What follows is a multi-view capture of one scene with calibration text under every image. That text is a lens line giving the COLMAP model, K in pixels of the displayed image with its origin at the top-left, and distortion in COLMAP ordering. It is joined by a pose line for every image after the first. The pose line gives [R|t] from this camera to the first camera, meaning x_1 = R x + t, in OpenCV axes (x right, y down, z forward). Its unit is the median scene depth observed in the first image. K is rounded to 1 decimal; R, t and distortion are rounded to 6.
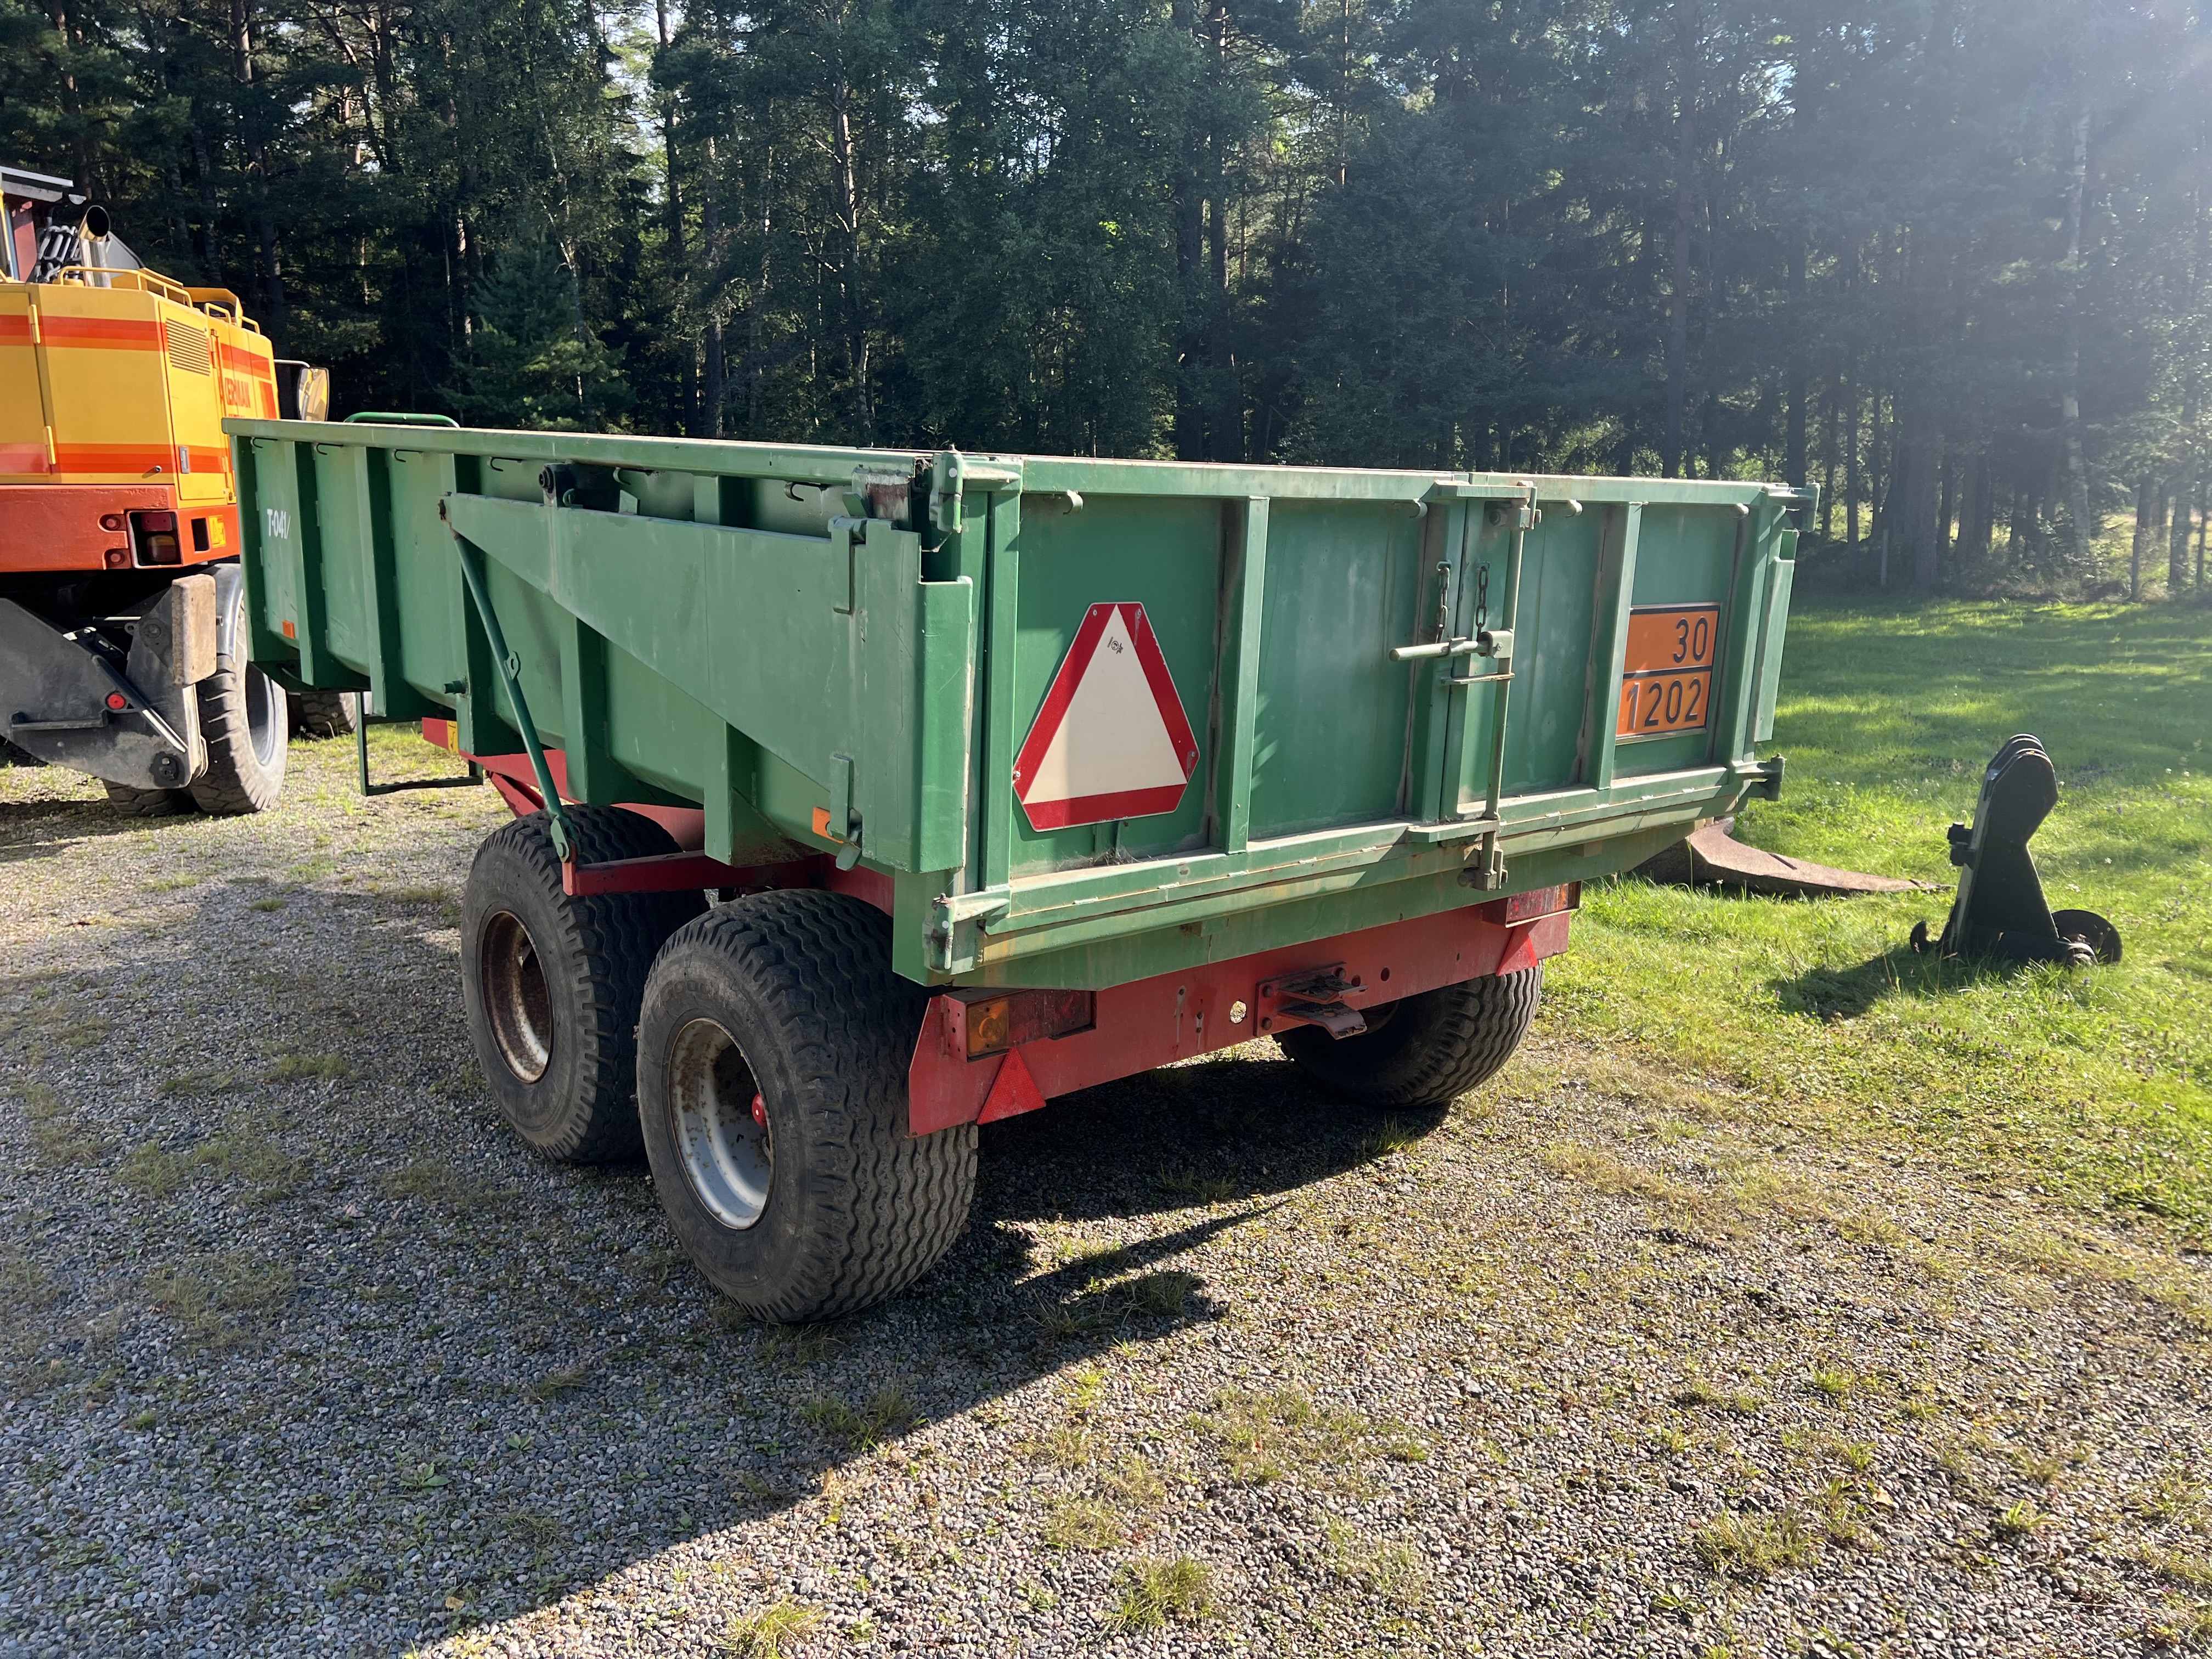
lens RADIAL K [[1660.4, 0, 1128.7], [0, 1660.4, 821.1], [0, 0, 1]] dist [0.074415, -0.082066]
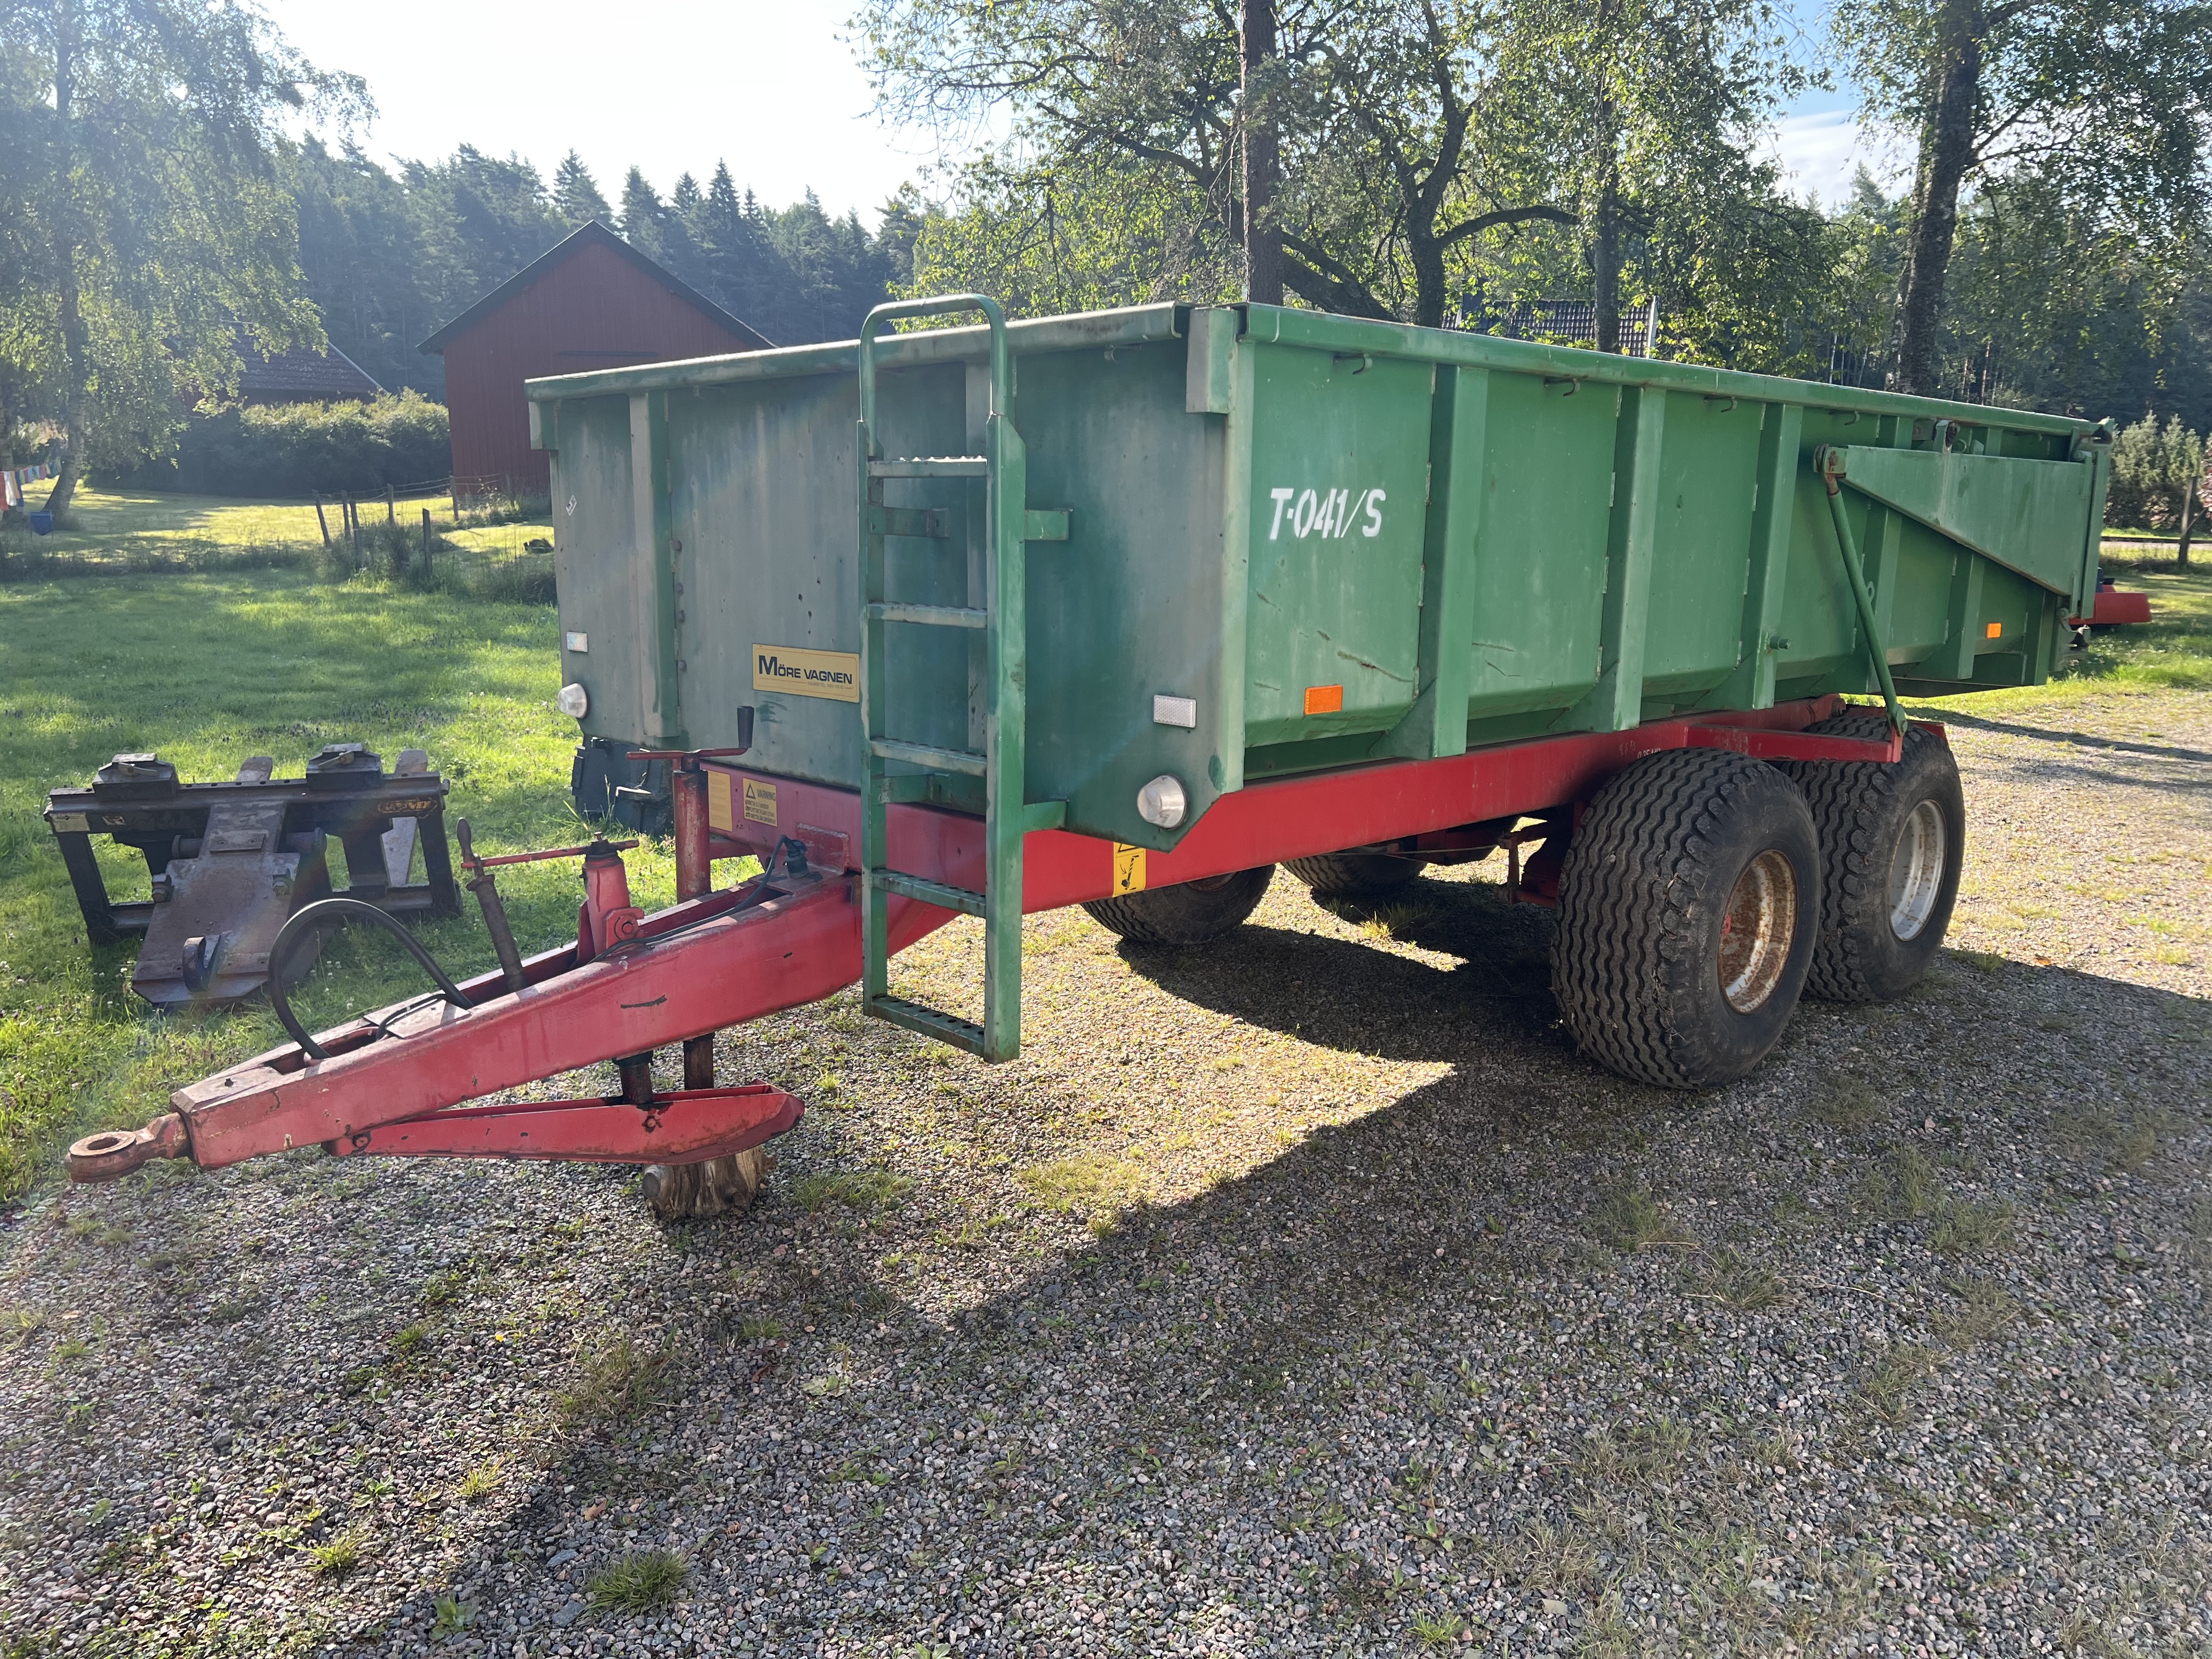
lens RADIAL K [[1678.9, 0, 1106.0], [0, 1678.9, 829.5], [0, 0, 1]] dist [0.058215, -0.053167]
pose [[-0.059677, -0.222957, 0.973000, -1.509700], [0.203777, 0.951490, 0.230527, -0.312512], [-0.977197, 0.212032, -0.011348, 1.561324]]
